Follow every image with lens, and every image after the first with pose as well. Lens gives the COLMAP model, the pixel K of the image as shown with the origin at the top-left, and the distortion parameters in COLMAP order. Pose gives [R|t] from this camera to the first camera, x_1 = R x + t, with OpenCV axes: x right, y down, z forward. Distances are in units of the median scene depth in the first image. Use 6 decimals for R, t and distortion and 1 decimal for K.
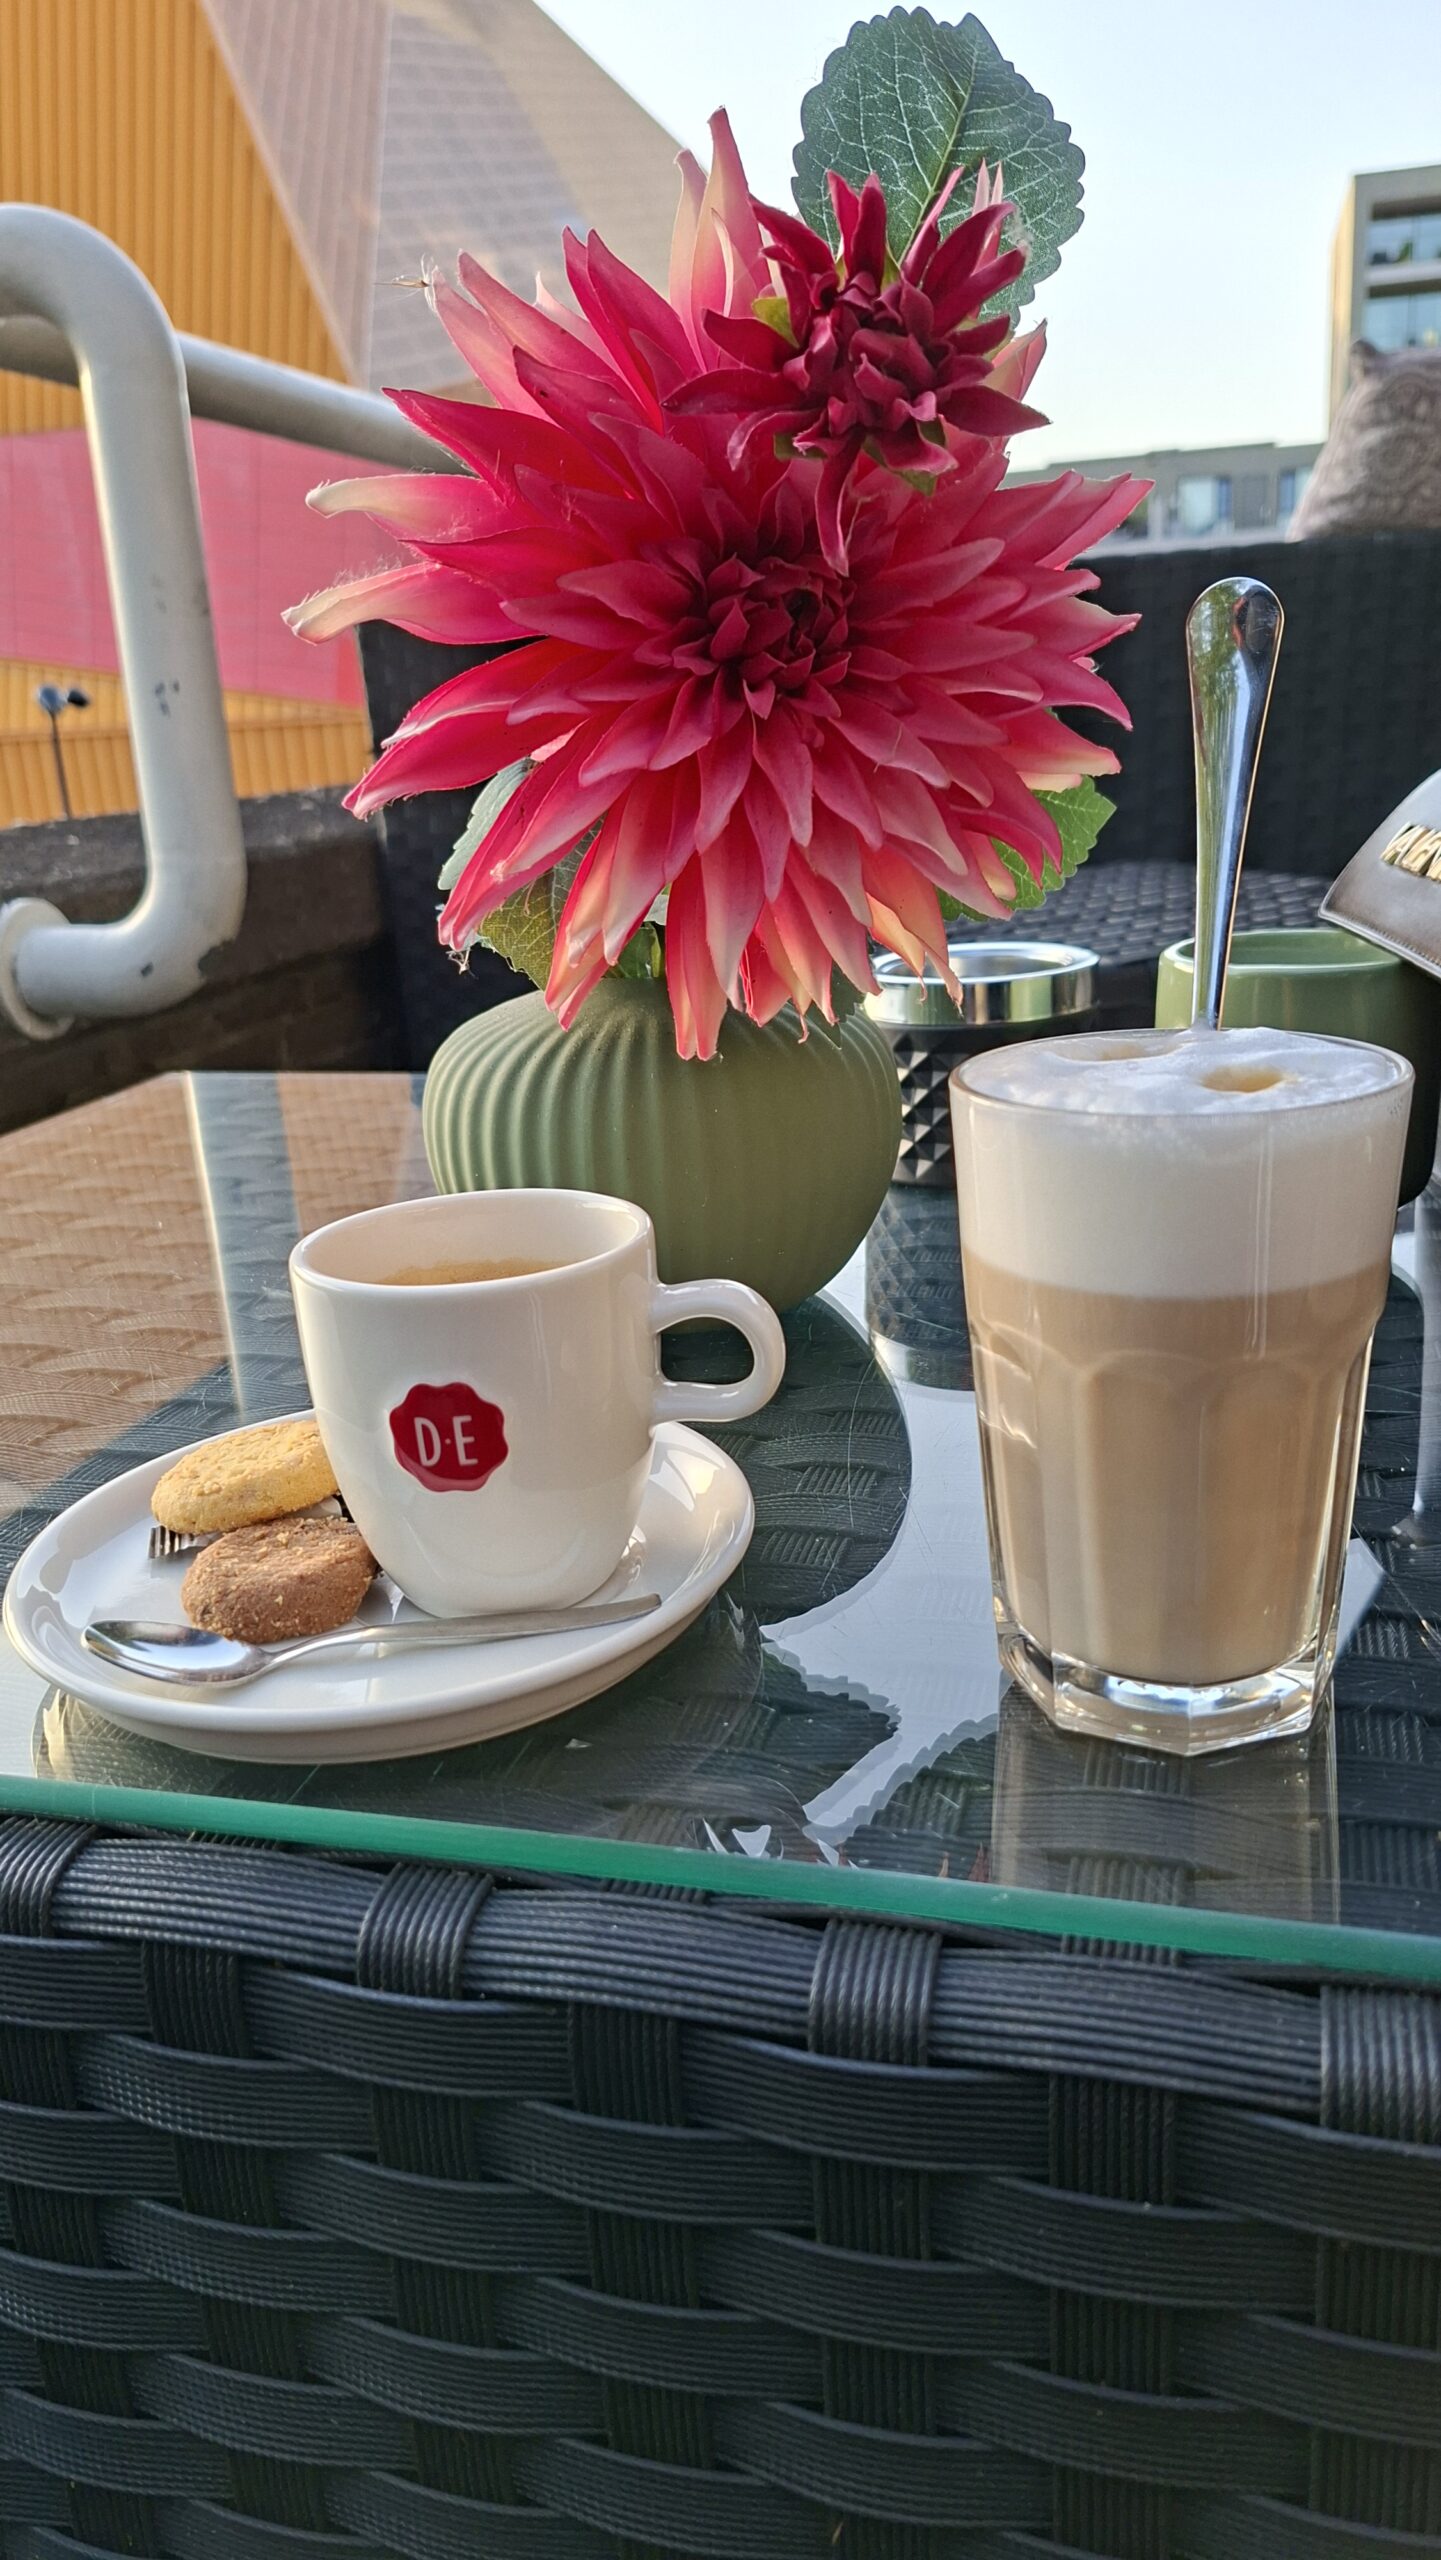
lens RADIAL K [[1963.6, 0, 721.3], [0, 1963.6, 1271.4], [0, 0, 1]] dist [0.082407, -0.072073]
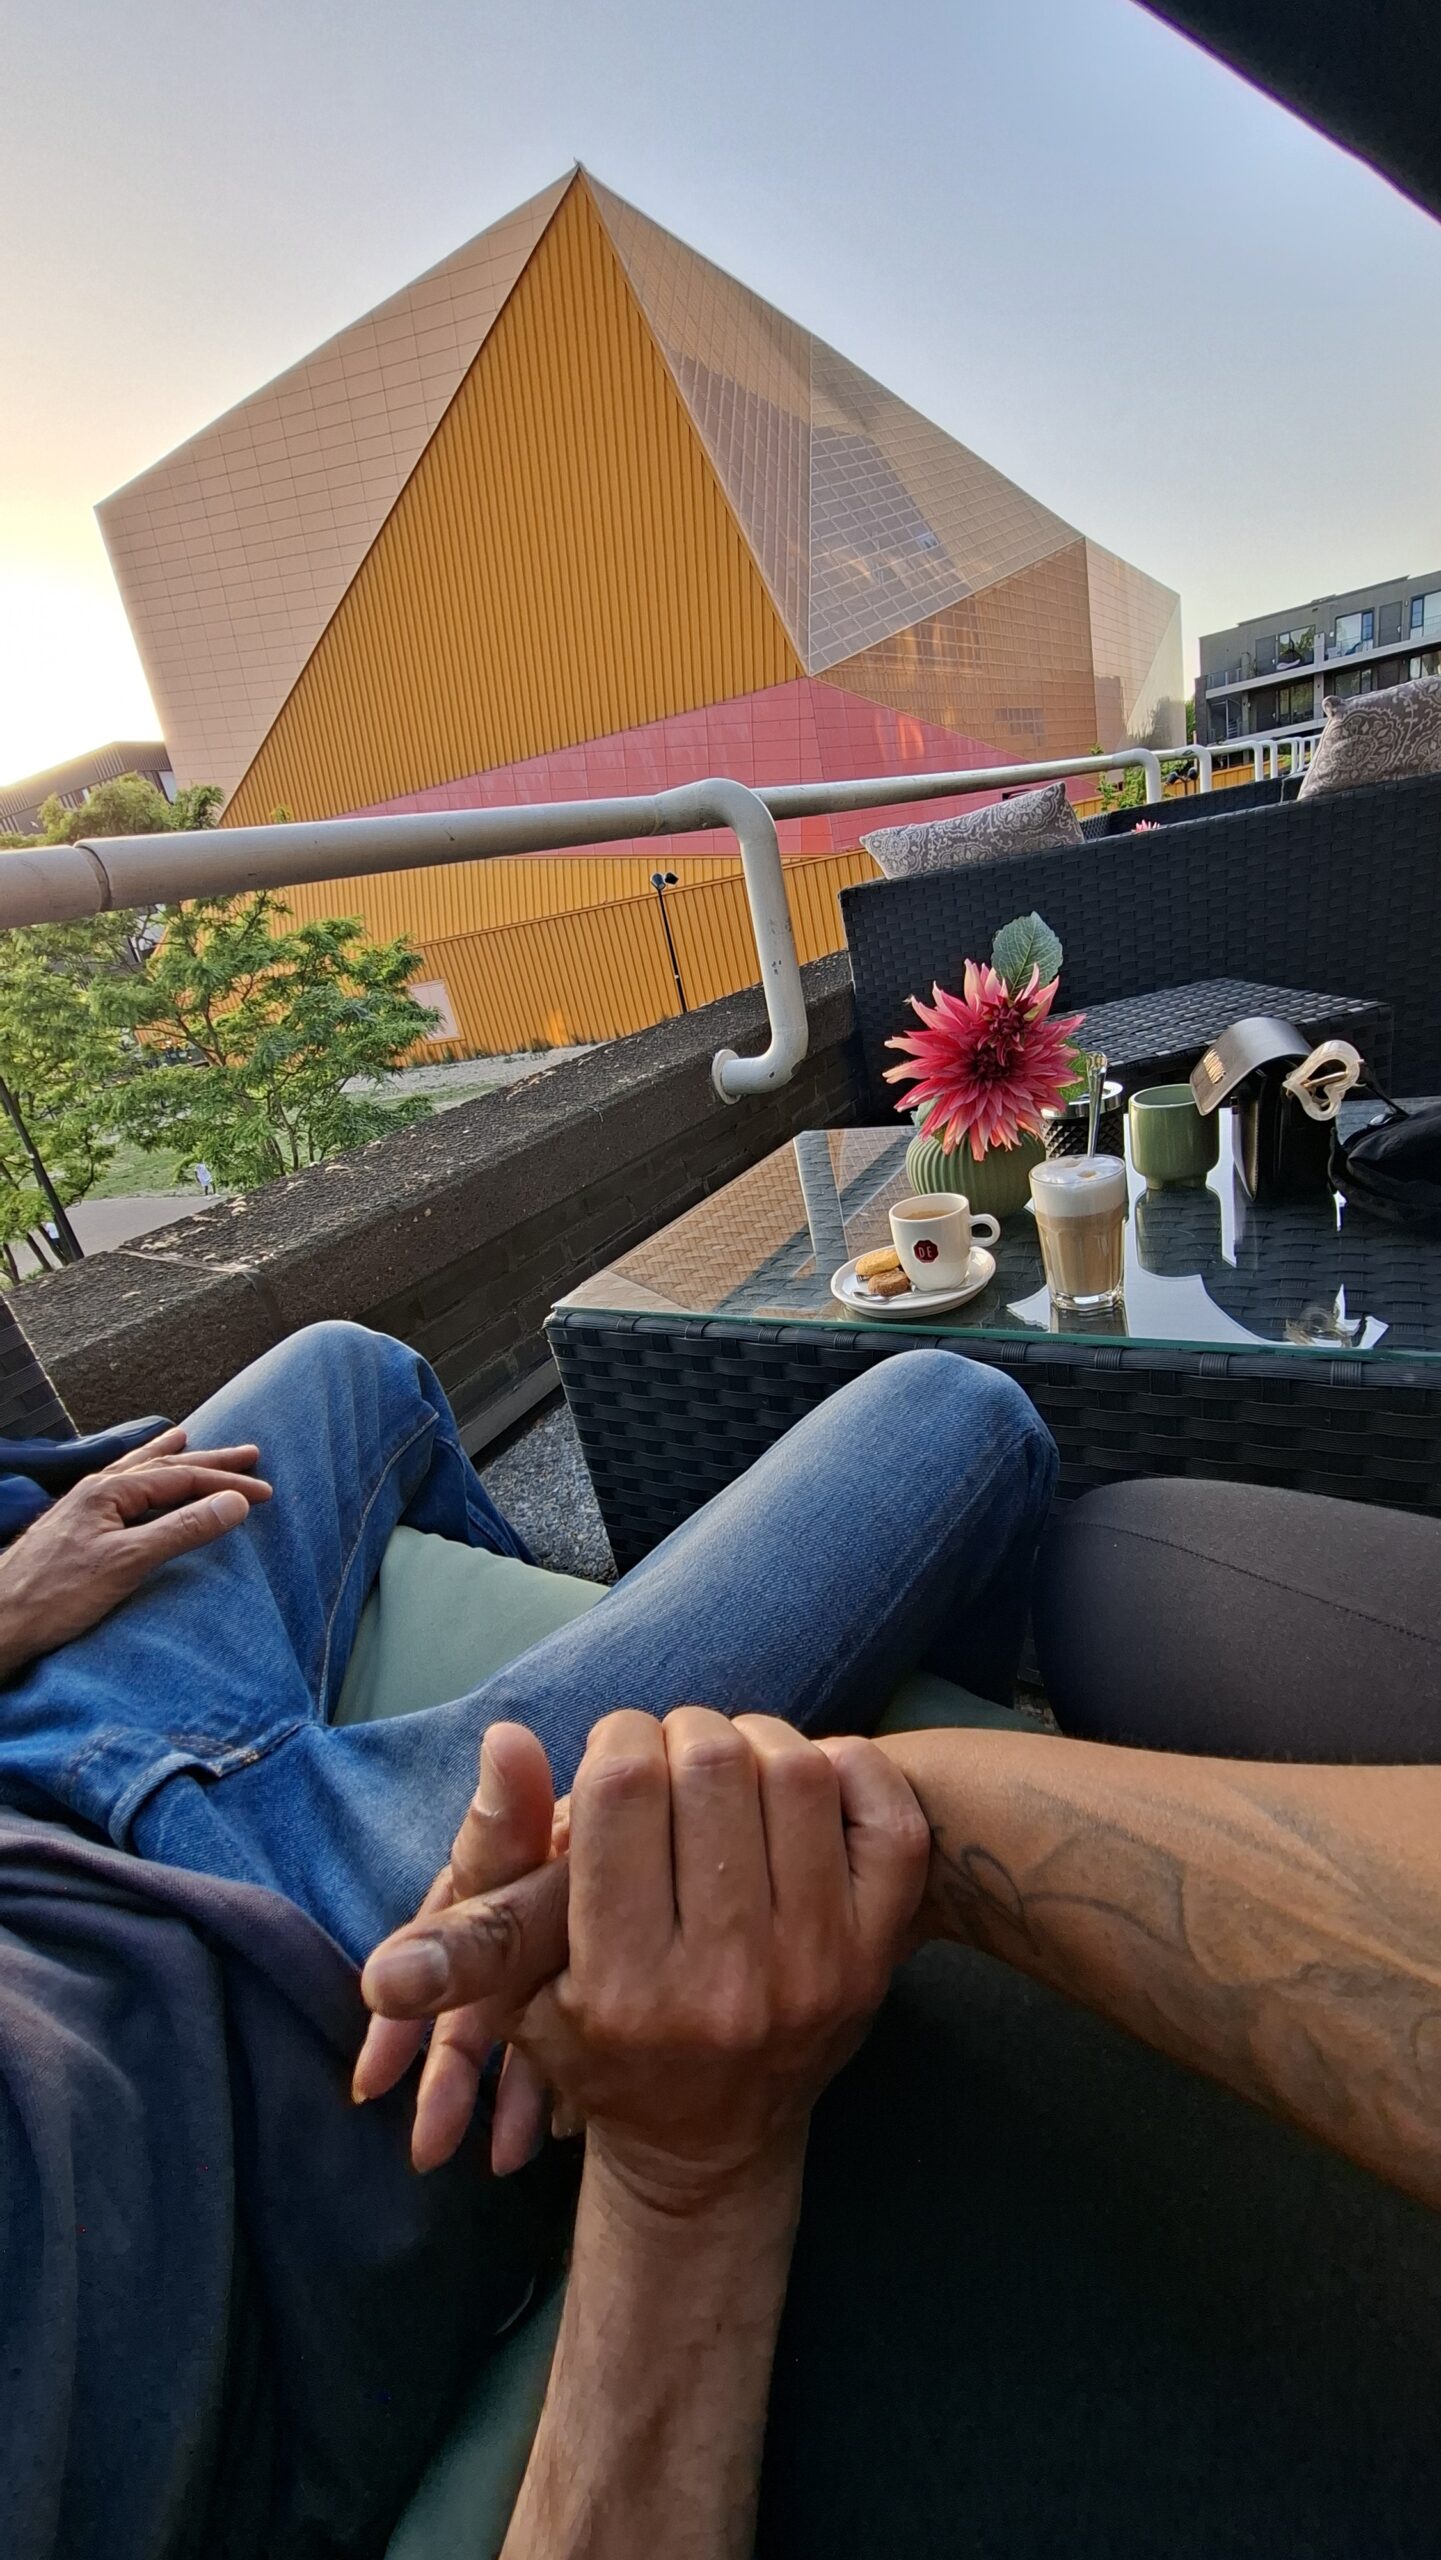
lens RADIAL K [[1120.3, 0, 712.4], [0, 1120.3, 1292.2], [0, 0, 1]] dist [-0.017869, 0.000558]
pose [[0.958917, -0.026064, -0.282487, 0.108769], [0.057111, 0.993119, 0.102235, -0.104955], [0.277879, -0.114168, 0.953808, -1.469257]]
